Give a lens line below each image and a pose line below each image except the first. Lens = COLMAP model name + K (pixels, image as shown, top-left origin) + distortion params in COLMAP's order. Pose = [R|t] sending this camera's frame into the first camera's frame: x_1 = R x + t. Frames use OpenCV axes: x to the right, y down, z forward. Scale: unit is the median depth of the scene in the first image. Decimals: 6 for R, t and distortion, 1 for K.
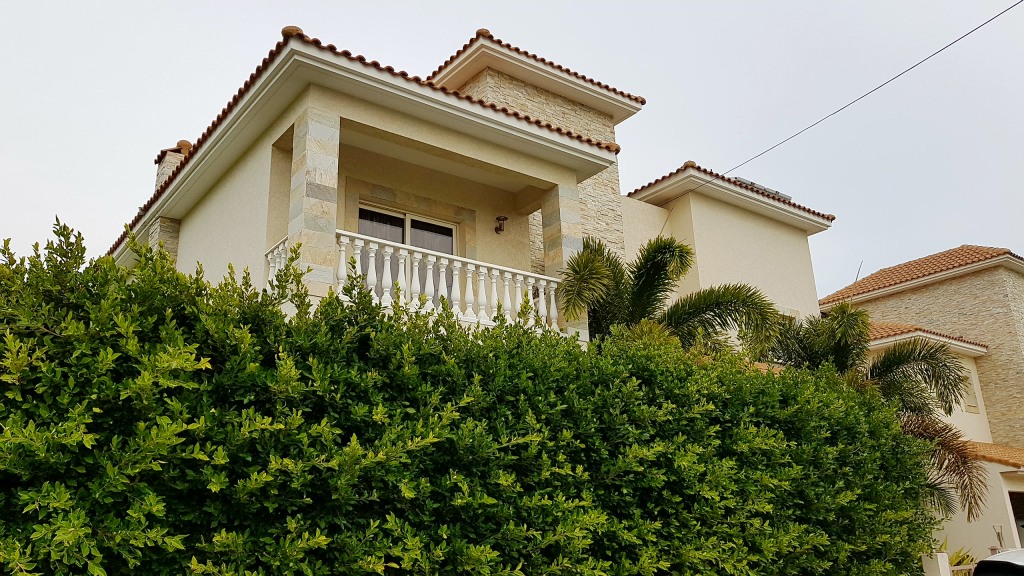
lens RADIAL K [[794.1, 0, 494.8], [0, 794.1, 288.6], [0, 0, 1]] dist [-0.025414, -0.000833]
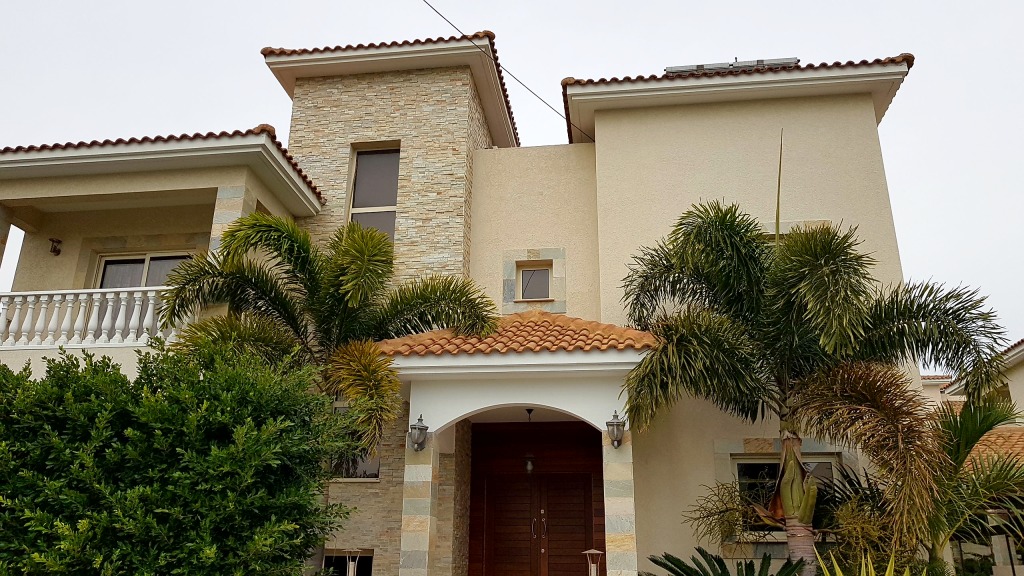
lens RADIAL K [[794.1, 0, 494.8], [0, 794.1, 288.6], [0, 0, 1]] dist [-0.025414, -0.000833]
pose [[0.686103, -0.222508, -0.692642, 0.636715], [0.170016, 0.974756, -0.144725, 0.123632], [0.707359, -0.018464, 0.706613, 0.388679]]
